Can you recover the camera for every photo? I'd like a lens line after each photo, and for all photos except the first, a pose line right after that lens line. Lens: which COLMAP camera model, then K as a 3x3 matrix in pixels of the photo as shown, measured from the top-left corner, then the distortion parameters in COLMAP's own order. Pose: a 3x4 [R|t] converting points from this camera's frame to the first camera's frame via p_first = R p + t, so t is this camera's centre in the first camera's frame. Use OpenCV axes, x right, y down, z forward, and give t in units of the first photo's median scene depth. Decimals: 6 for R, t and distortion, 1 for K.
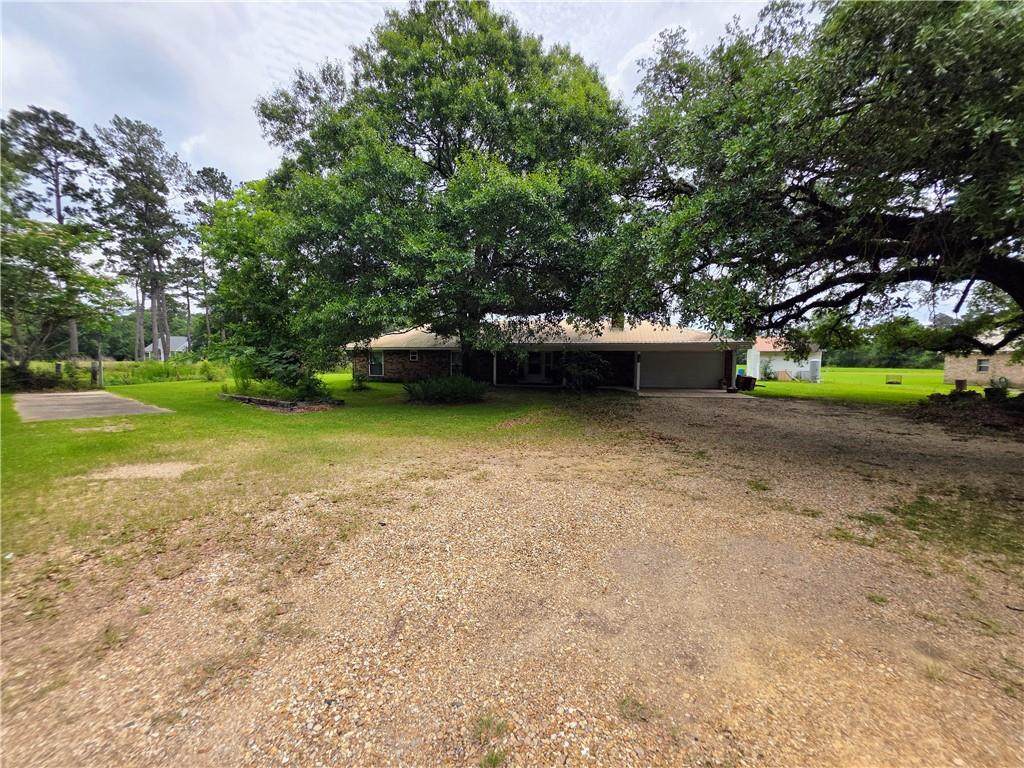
lens RADIAL K [[410.3, 0, 509.7], [0, 410.3, 382.1], [0, 0, 1]] dist [0.001620, 0.000253]
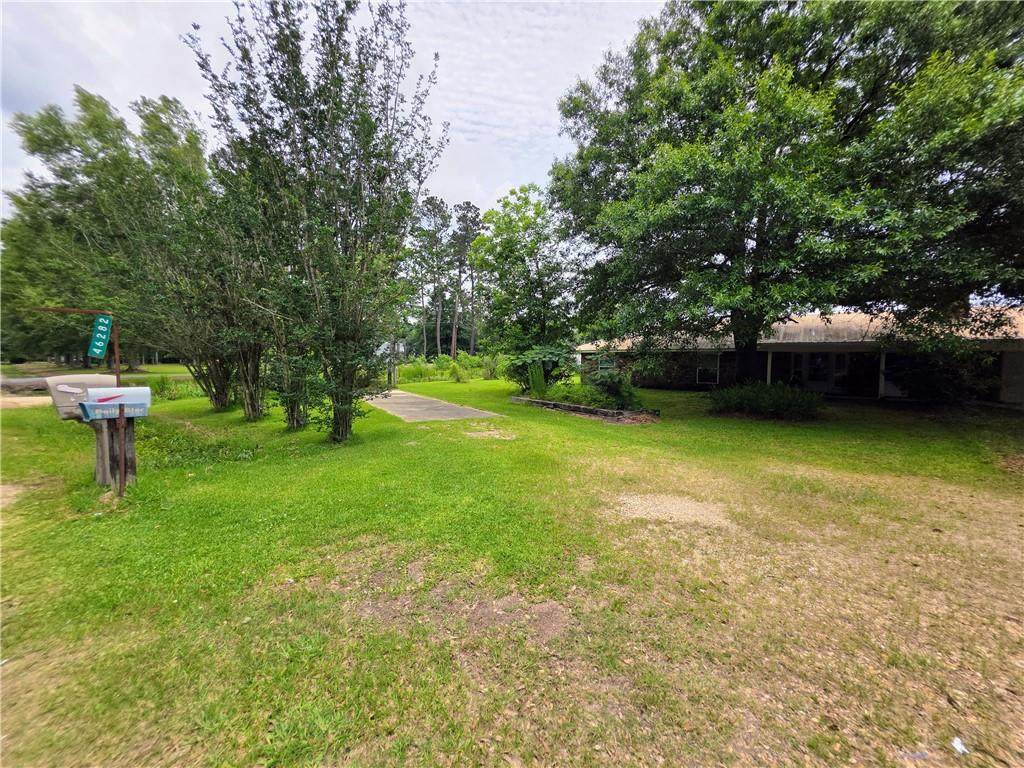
lens RADIAL K [[410.3, 0, 509.7], [0, 410.3, 382.1], [0, 0, 1]] dist [0.001620, 0.000253]
pose [[0.928544, 0.018630, -0.370756, -0.249169], [-0.021396, 0.999765, -0.003349, -0.003450], [0.370606, 0.011042, 0.928724, 0.045233]]
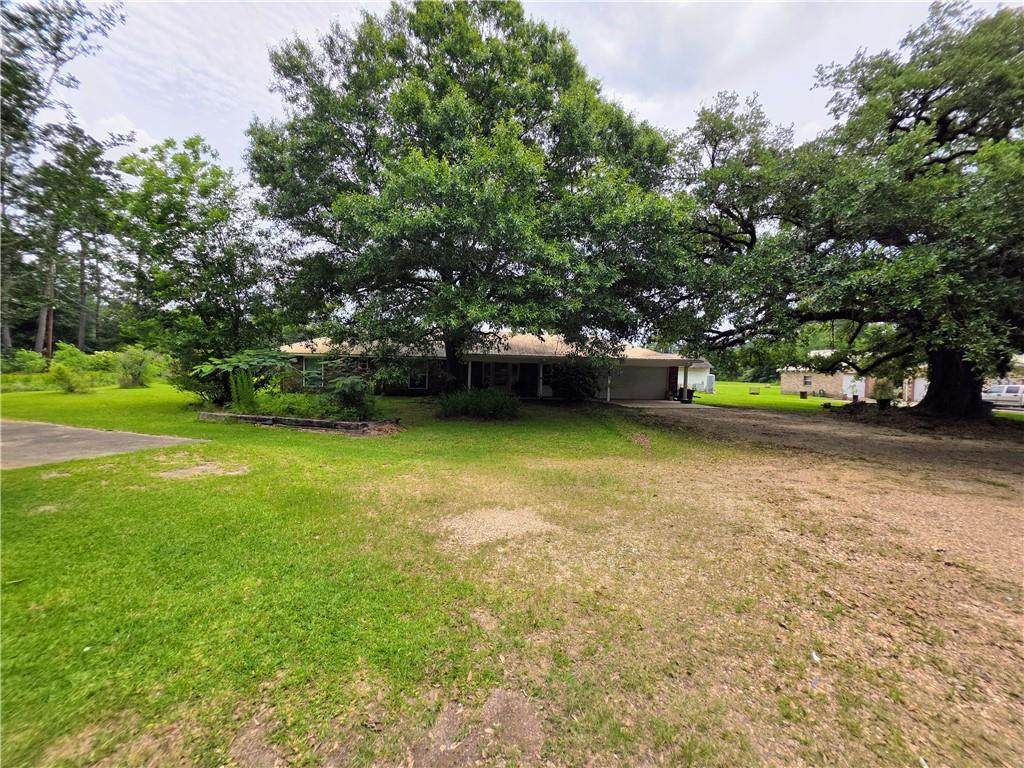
lens RADIAL K [[410.3, 0, 509.7], [0, 410.3, 382.1], [0, 0, 1]] dist [0.001620, 0.000253]
pose [[0.940296, 0.007656, 0.340271, -0.317597], [-0.000108, 0.999754, -0.022197, -0.007963], [-0.340357, 0.020835, 0.940066, 0.075937]]
